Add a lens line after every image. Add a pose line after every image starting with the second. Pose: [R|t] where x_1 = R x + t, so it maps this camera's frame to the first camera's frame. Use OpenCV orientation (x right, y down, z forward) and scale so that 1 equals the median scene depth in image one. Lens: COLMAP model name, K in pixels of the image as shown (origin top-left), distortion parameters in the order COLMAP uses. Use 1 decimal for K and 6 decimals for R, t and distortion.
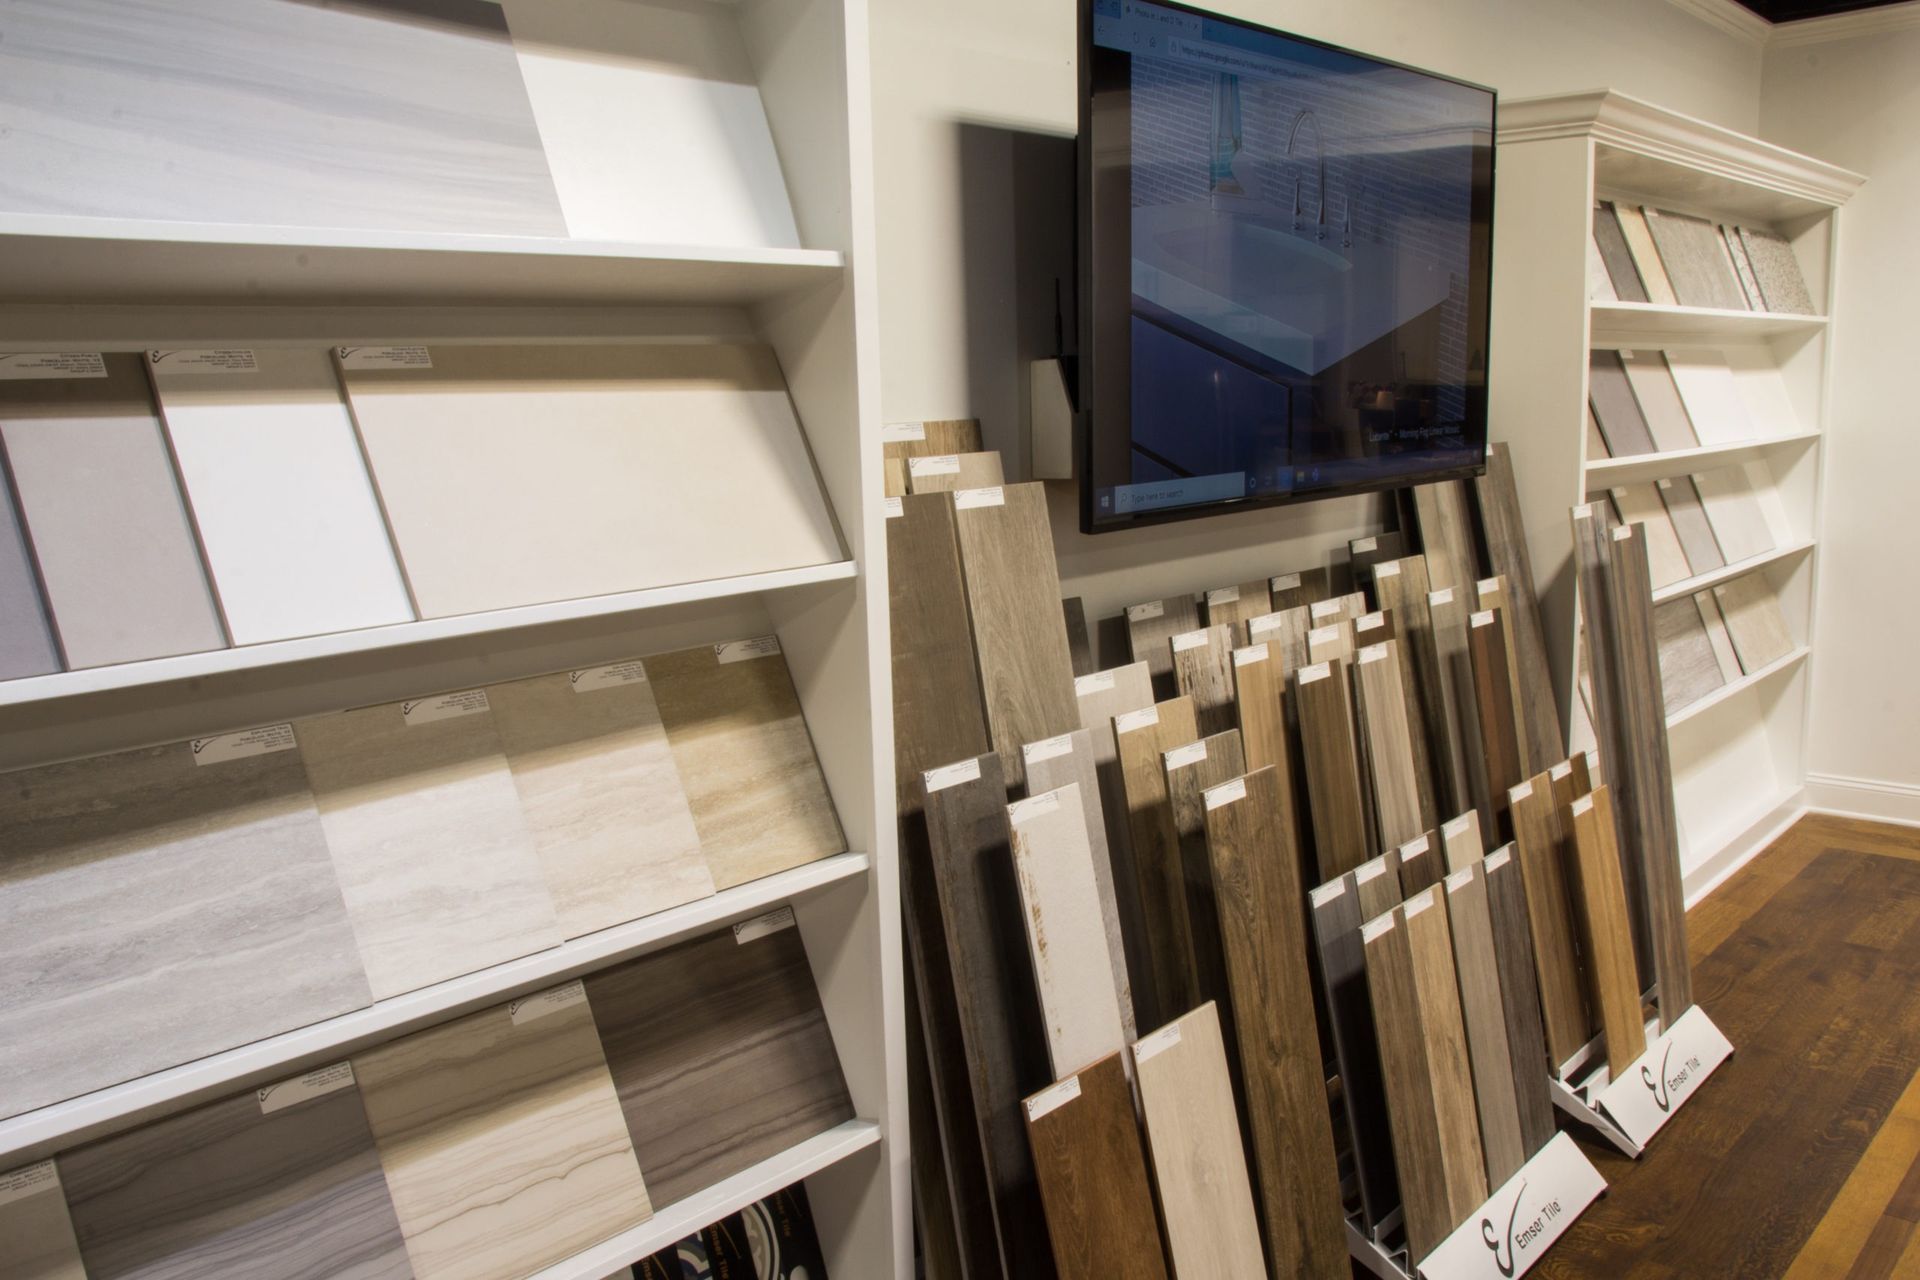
lens RADIAL K [[1594.1, 0, 967.8], [0, 1594.1, 684.3], [0, 0, 1]] dist [-0.125775, 0.123912]
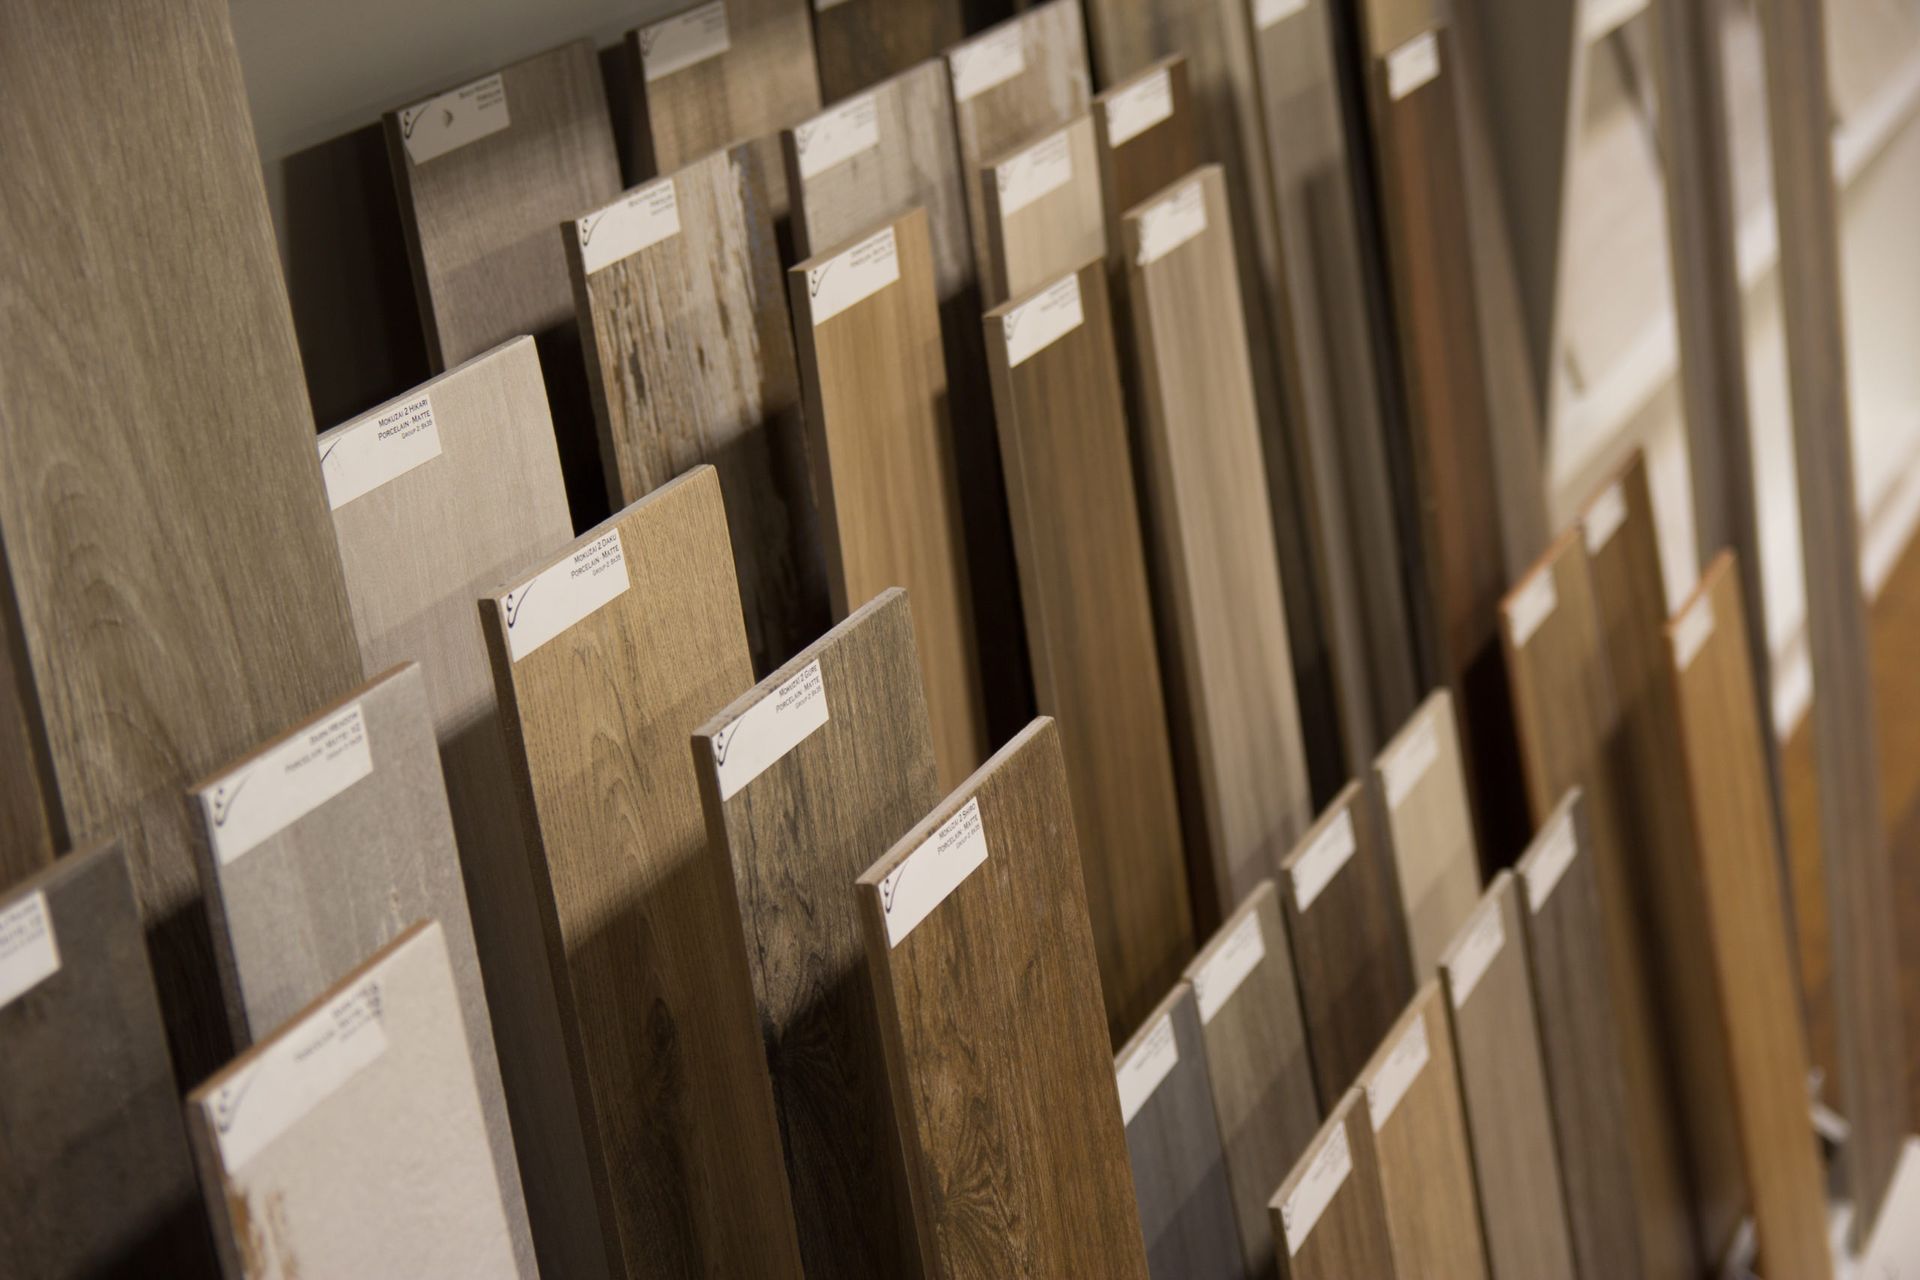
lens RADIAL K [[4053.9, 0, 960.0], [0, 4053.9, 640.0], [0, 0, 1]] dist [0.110637, 0.189941]
pose [[0.934319, -0.074870, 0.348487, -0.066287], [0.025056, 0.989068, 0.145318, -0.065589], [-0.355557, -0.127041, 0.925980, 0.358569]]
